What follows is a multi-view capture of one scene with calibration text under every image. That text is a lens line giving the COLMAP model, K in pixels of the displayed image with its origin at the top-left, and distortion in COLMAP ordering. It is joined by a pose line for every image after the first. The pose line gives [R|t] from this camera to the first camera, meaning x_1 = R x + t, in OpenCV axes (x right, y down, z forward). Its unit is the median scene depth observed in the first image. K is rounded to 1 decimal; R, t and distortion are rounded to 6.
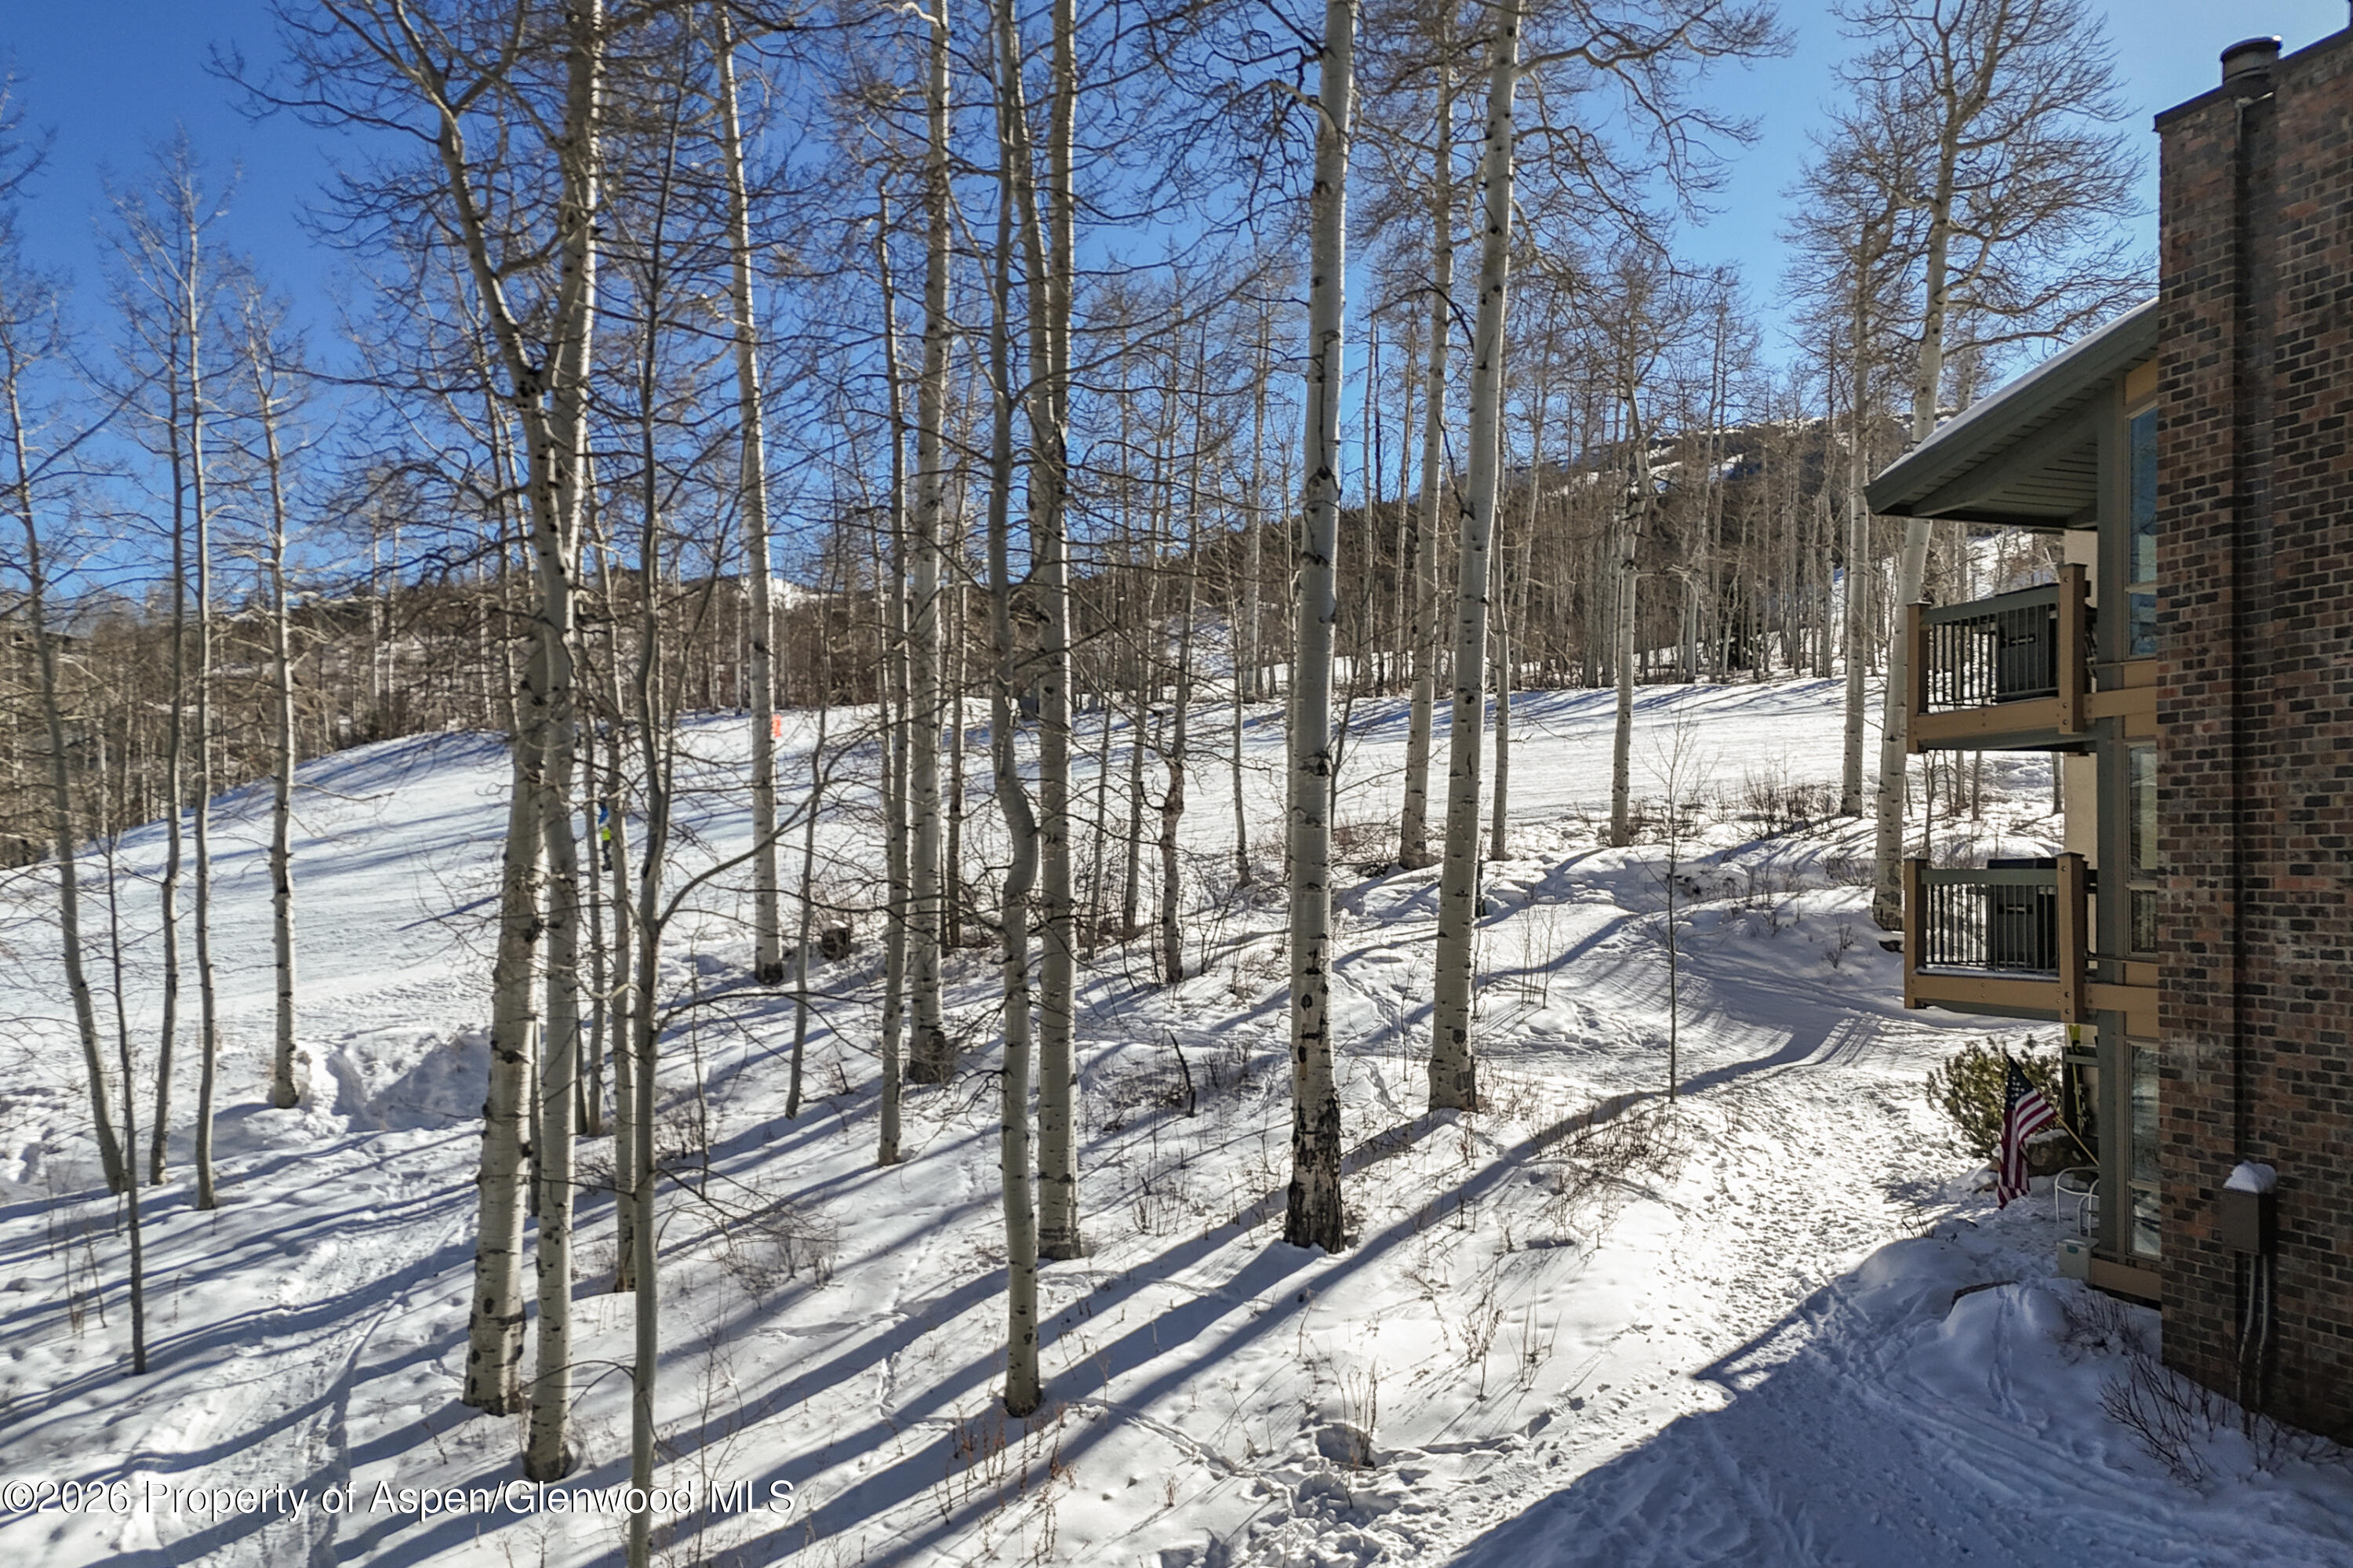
lens RADIAL K [[1751.5, 0, 1176.7], [0, 1751.5, 904.2], [0, 0, 1]] dist [0.033290, -0.051498]
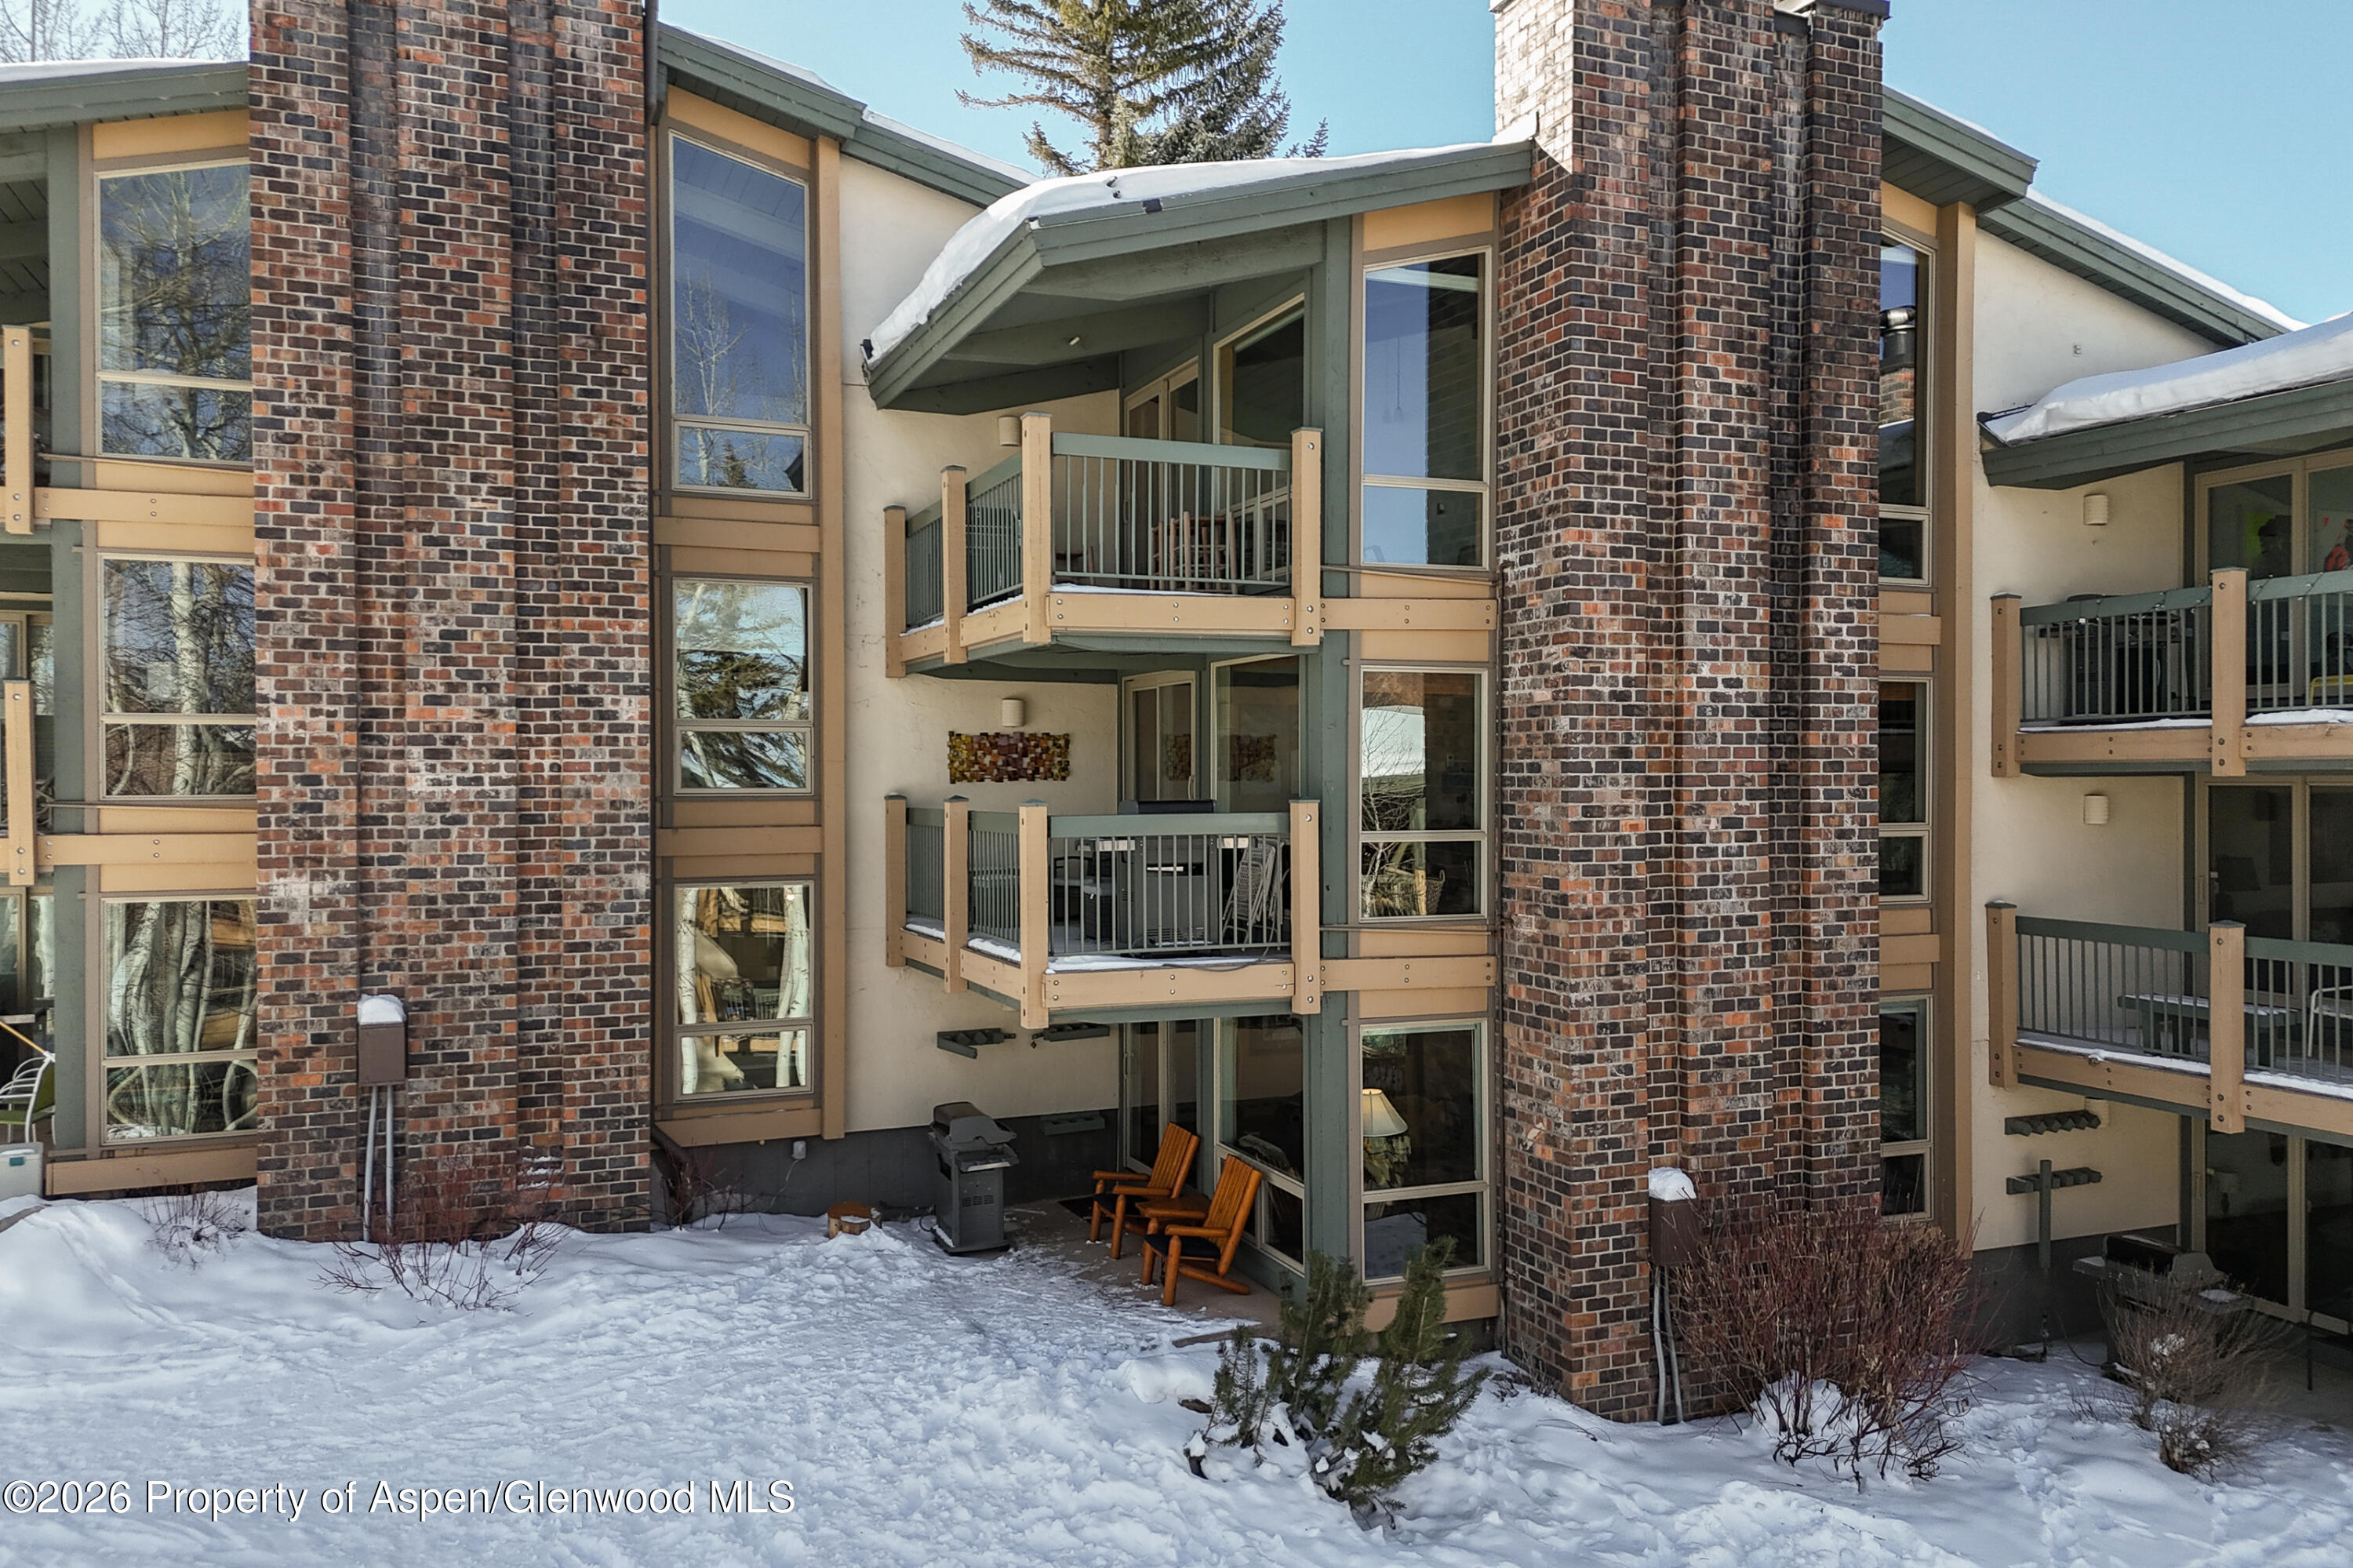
lens RADIAL K [[1691.3, 0, 1176.5], [0, 1691.3, 784.0], [0, 0, 1]] dist [0.059838, -0.042756]
pose [[-0.013348, -0.009566, 0.999865, -0.357101], [0.018512, 0.999780, 0.009812, 0.026880], [-0.999740, 0.018641, -0.013168, 0.559508]]
